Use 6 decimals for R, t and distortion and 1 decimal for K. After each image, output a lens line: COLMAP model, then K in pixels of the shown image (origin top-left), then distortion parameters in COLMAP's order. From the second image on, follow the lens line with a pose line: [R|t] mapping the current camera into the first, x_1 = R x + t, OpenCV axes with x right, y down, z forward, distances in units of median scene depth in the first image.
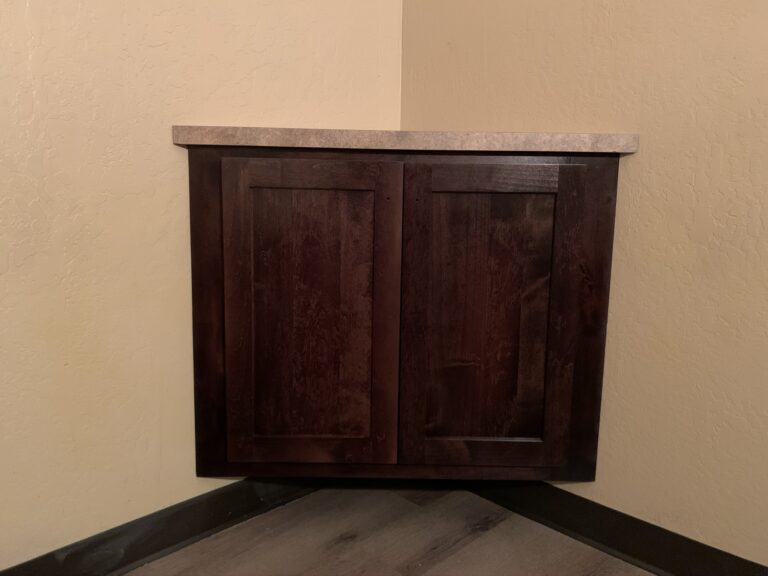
lens RADIAL K [[593.8, 0, 384.9], [0, 593.8, 287.5], [0, 0, 1]] dist [0.074627, -0.025927]
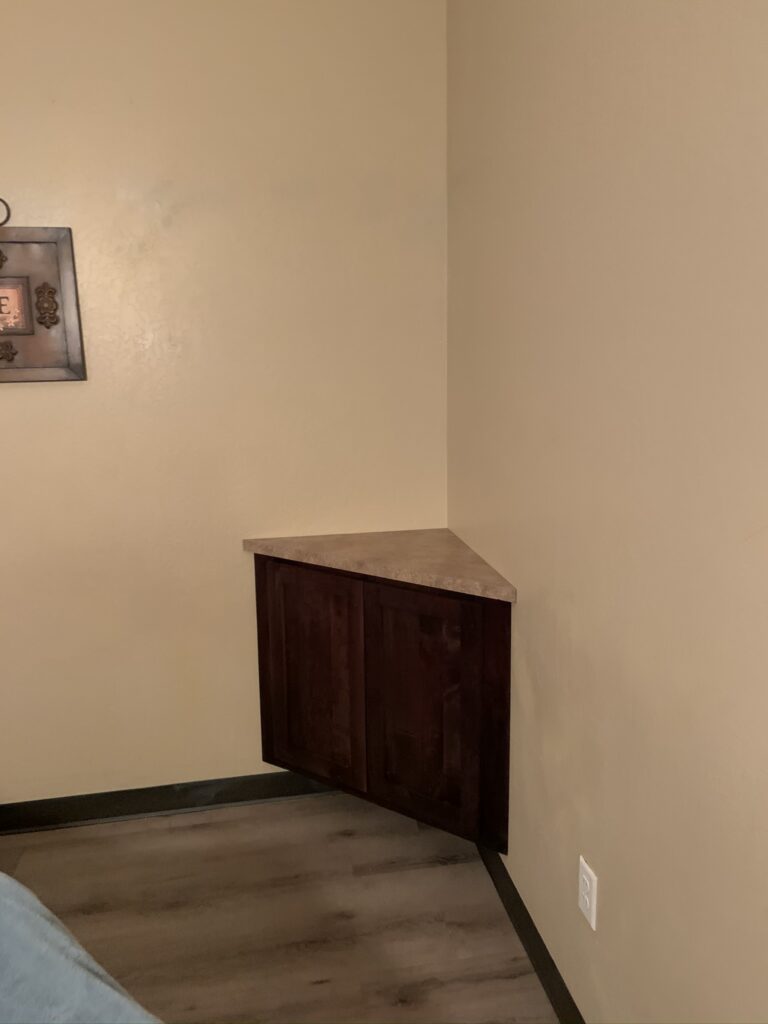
lens RADIAL K [[791.7, 0, 381.5], [0, 791.7, 512.5], [0, 0, 1]] dist [0.074627, -0.025927]
pose [[0.808211, 0.091849, -0.581687, 1.068303], [-0.046898, 0.994664, 0.091896, -0.517680], [0.587023, -0.046992, 0.808205, -0.422049]]
